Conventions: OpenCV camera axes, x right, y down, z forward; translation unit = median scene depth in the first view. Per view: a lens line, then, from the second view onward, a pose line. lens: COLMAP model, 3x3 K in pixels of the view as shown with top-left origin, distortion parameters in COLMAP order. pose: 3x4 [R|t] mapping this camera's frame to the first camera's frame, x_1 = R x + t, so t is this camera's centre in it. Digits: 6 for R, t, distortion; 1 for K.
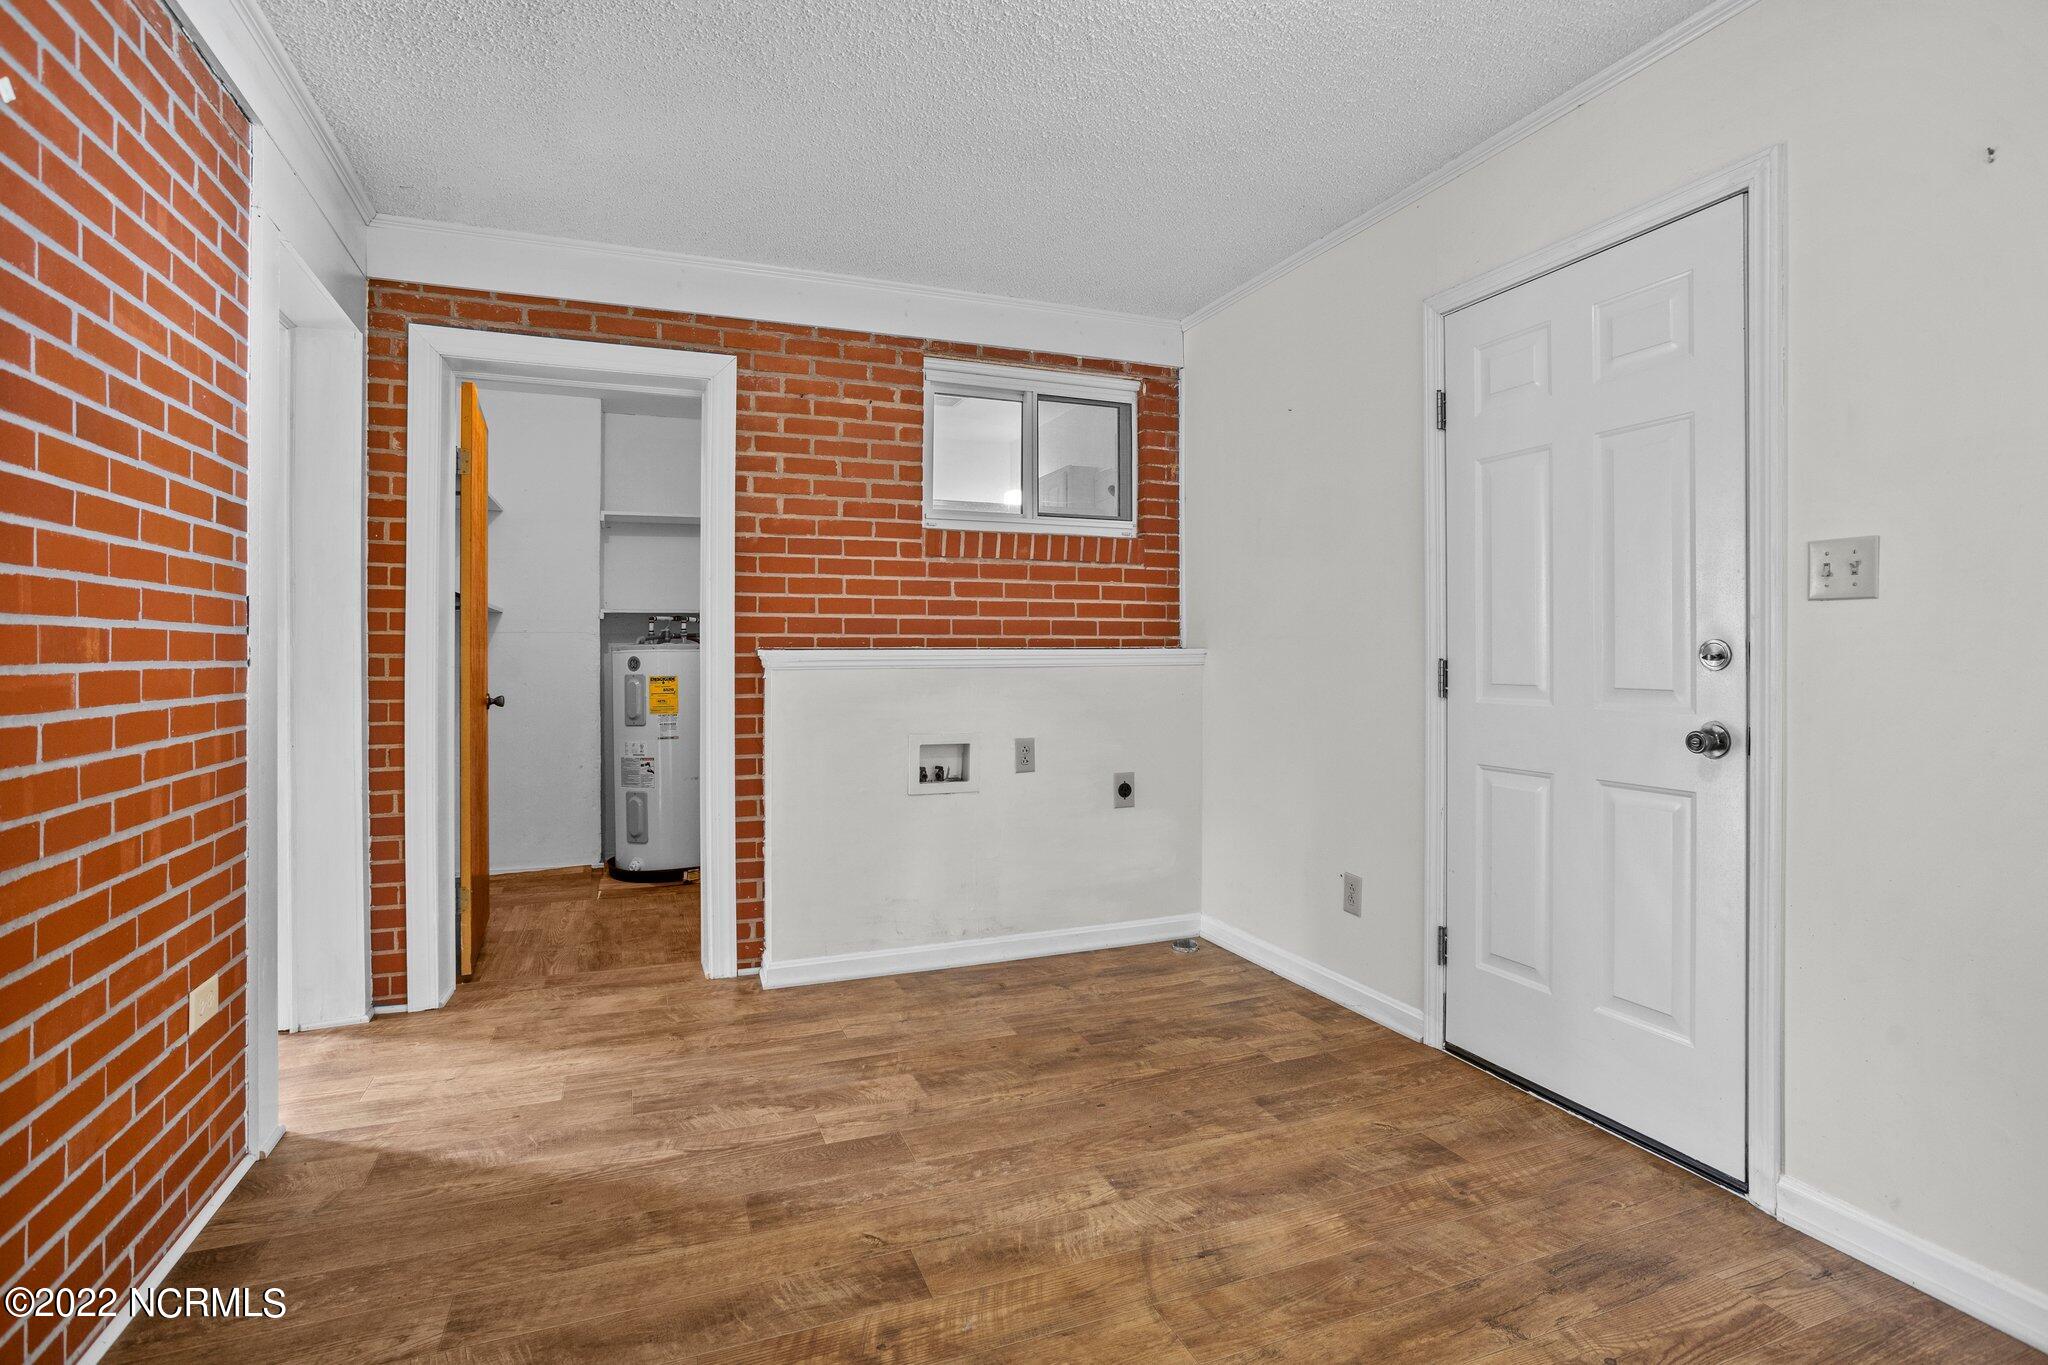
lens RADIAL K [[987.1, 0, 1021.1], [0, 987.1, 653.7], [0, 0, 1]] dist [-0.058919, 0.023707]
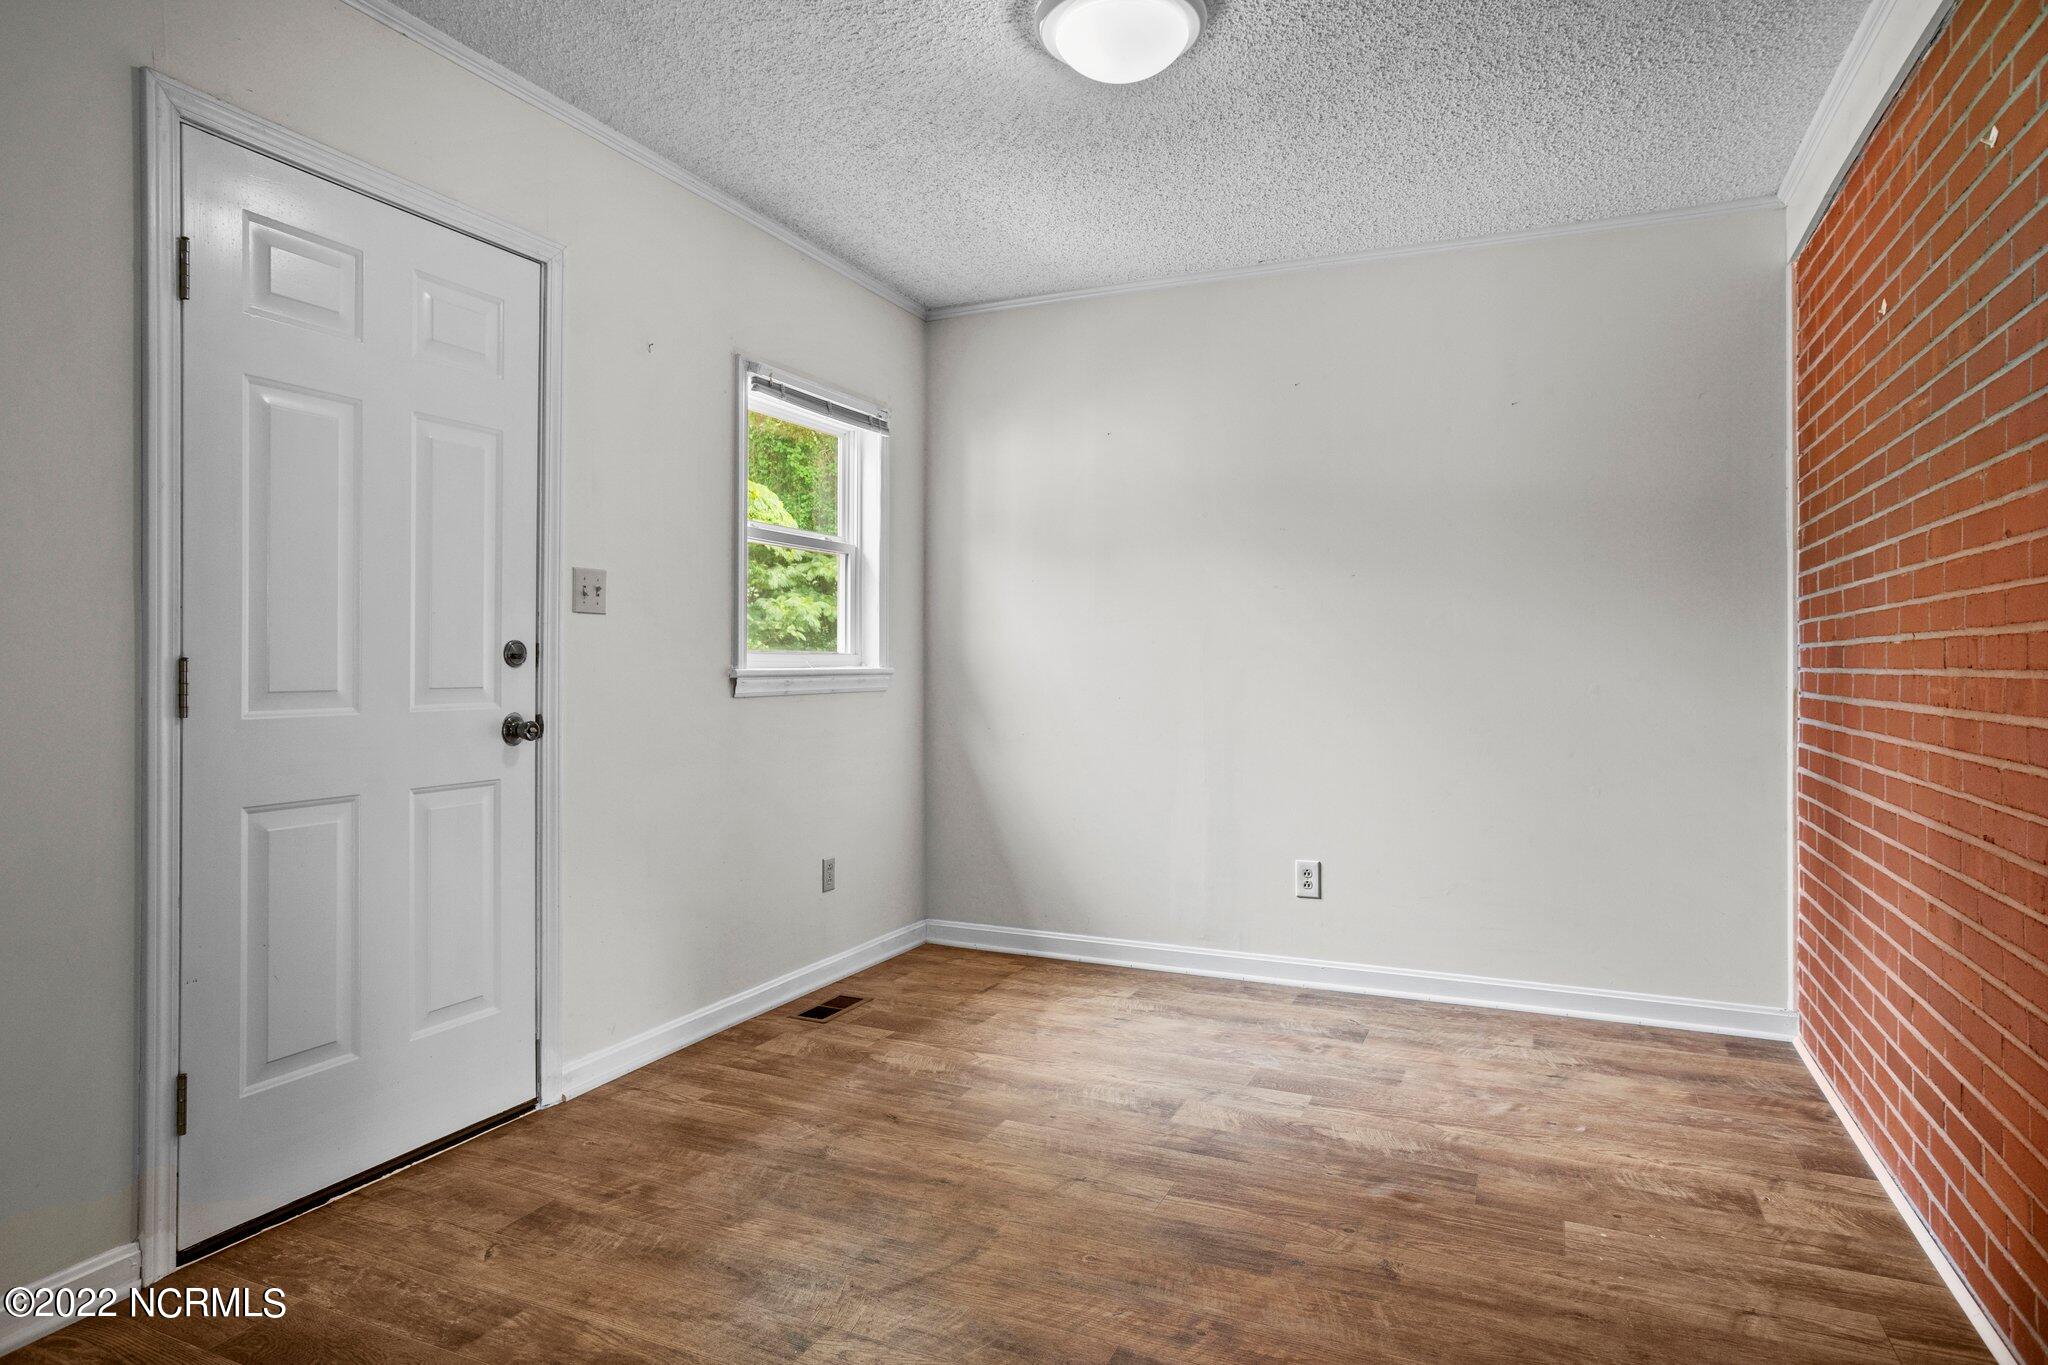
lens RADIAL K [[1163.5, 0, 1032.9], [0, 1163.5, 671.8], [0, 0, 1]] dist [-0.012282, 0.002101]
pose [[-0.703361, -0.009734, 0.710766, -0.668731], [-0.002795, 0.999936, 0.010929, 0.005607], [-0.710828, 0.005701, -0.703343, 1.503662]]
